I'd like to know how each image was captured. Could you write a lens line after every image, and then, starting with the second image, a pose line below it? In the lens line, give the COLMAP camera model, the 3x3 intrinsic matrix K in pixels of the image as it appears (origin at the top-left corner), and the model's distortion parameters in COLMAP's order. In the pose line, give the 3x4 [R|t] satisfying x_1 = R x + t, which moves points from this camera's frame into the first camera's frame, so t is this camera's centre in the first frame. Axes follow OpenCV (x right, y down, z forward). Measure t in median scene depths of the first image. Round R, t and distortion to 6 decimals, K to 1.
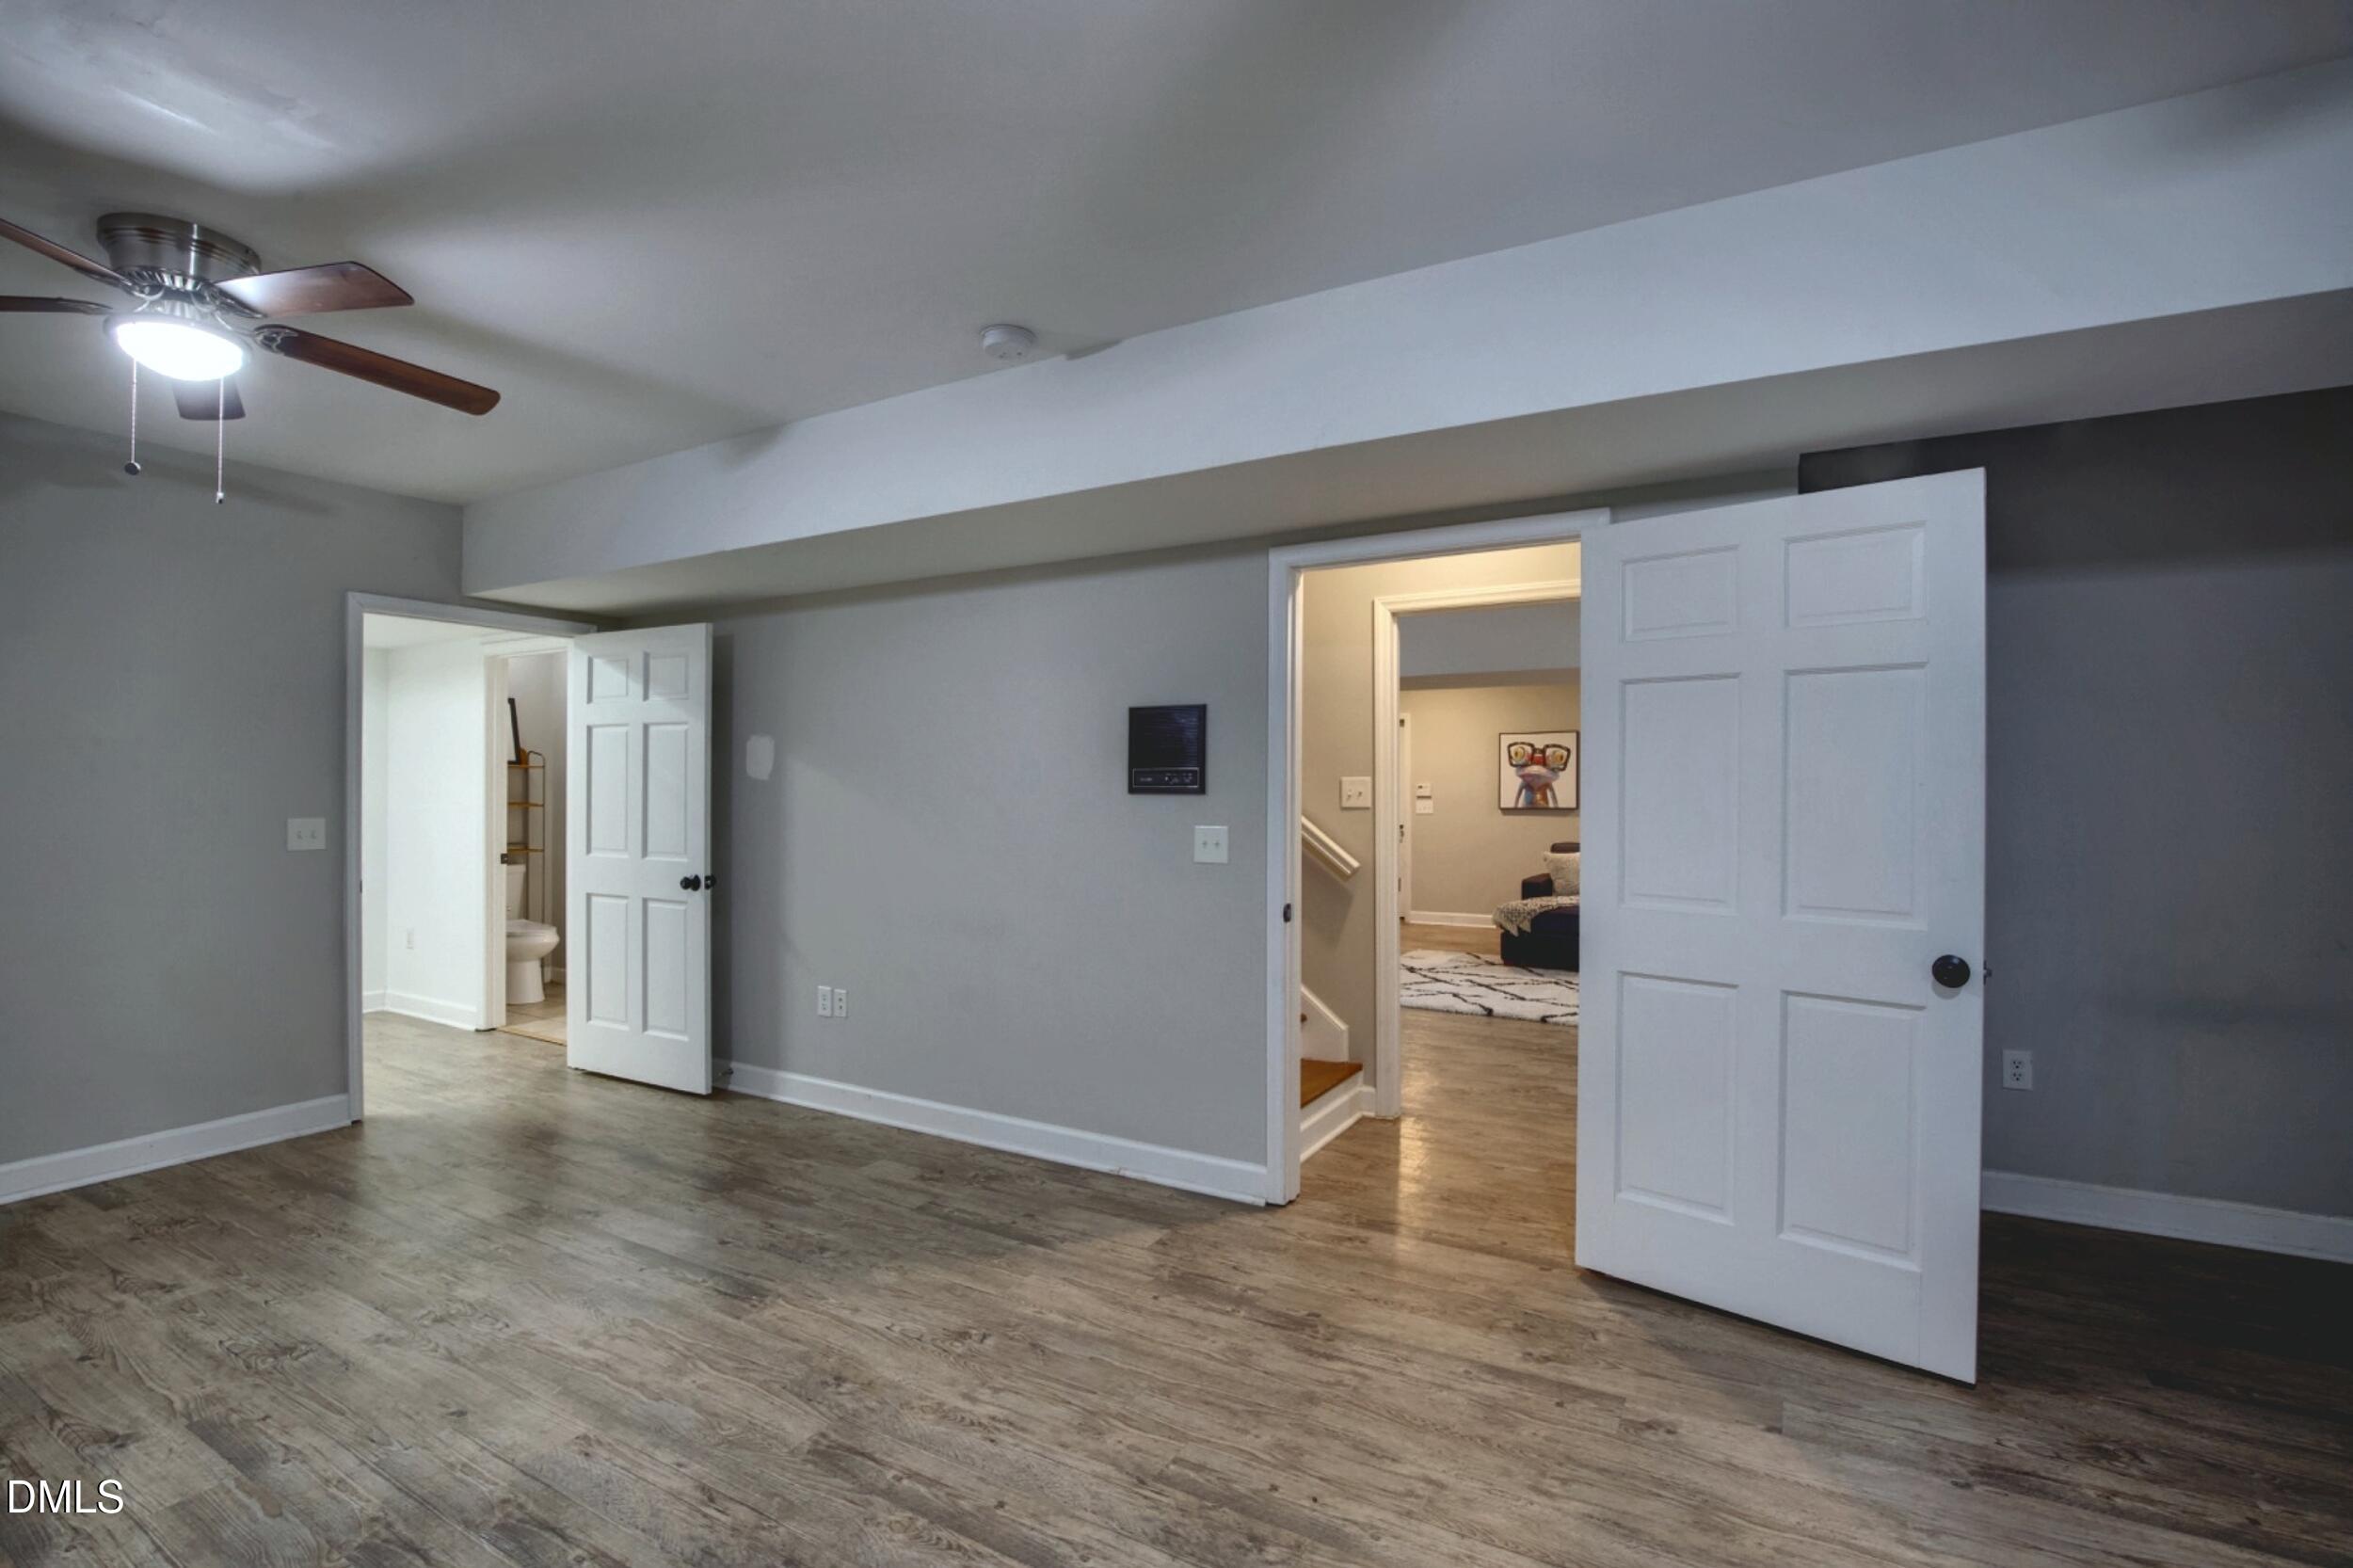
lens RADIAL K [[1058.7, 0, 1176.4], [0, 1058.7, 788.7], [0, 0, 1]] dist [-0.001776, 0.000825]
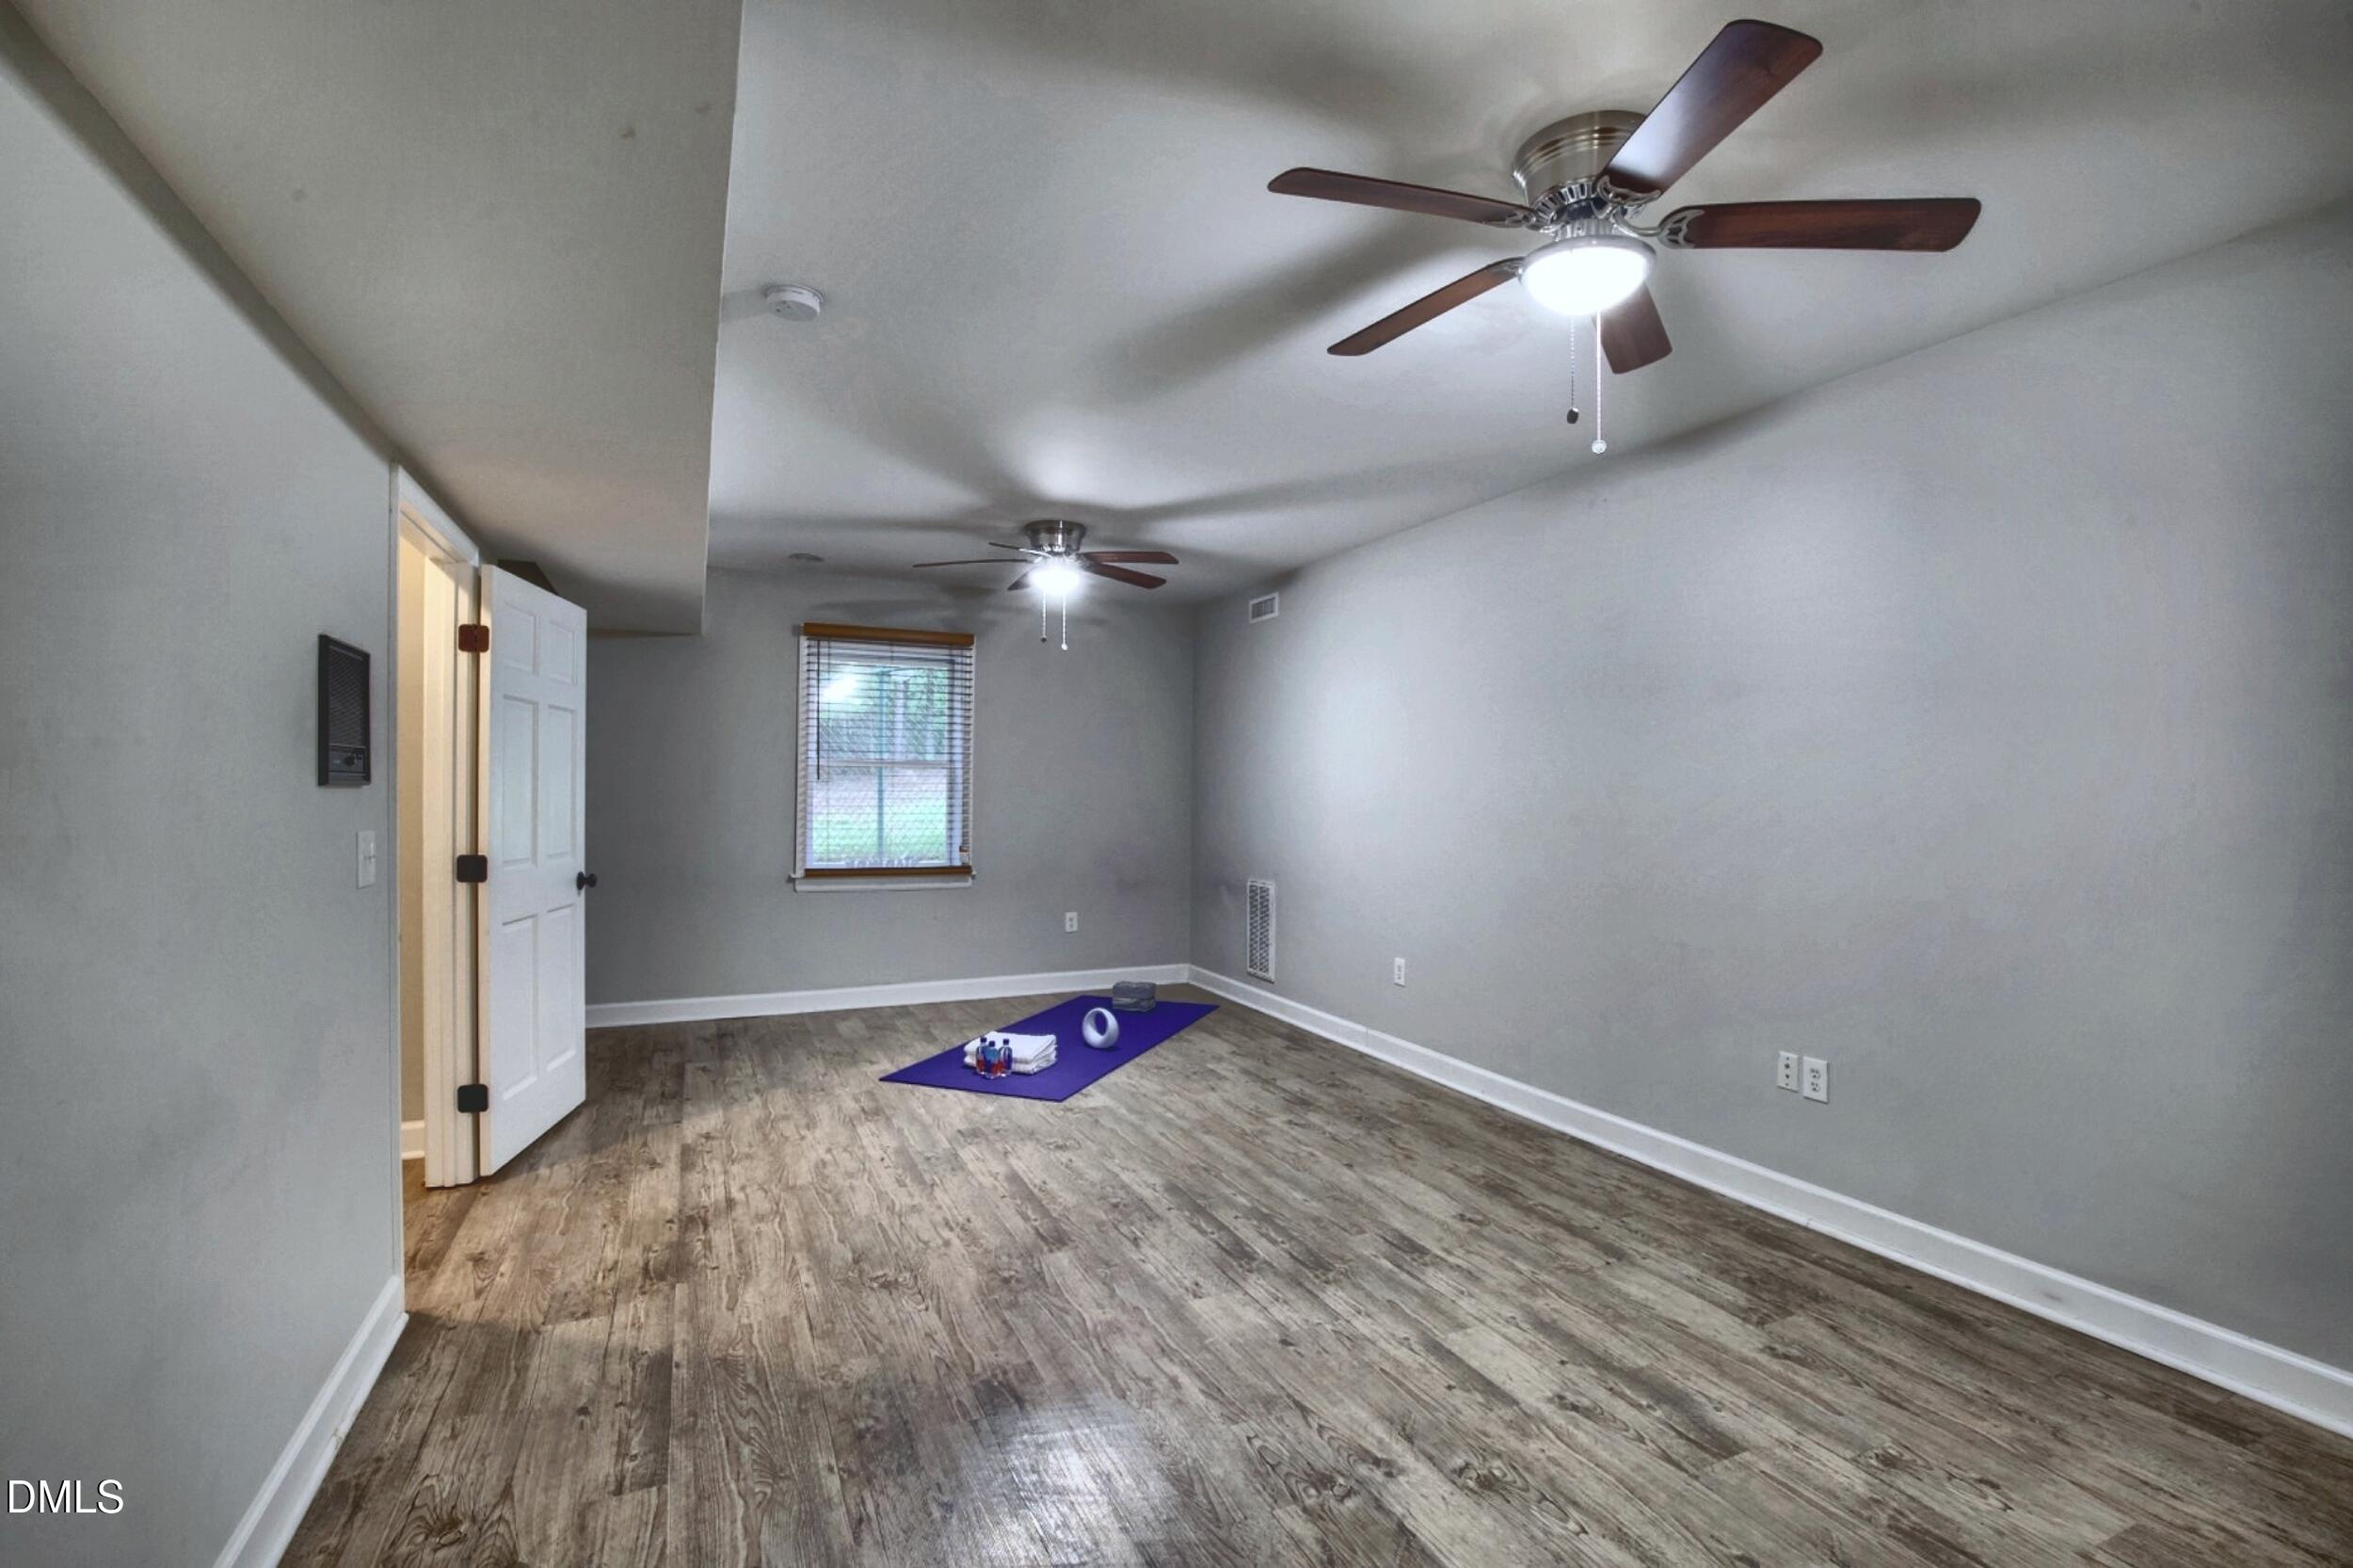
lens RADIAL K [[1058.7, 0, 1176.4], [0, 1058.7, 788.7], [0, 0, 1]] dist [-0.001776, 0.000825]
pose [[-0.806035, 0.002337, 0.591863, -1.135084], [0.000893, 0.999996, -0.002733, 0.019971], [-0.591867, -0.001675, -0.806034, 1.790748]]
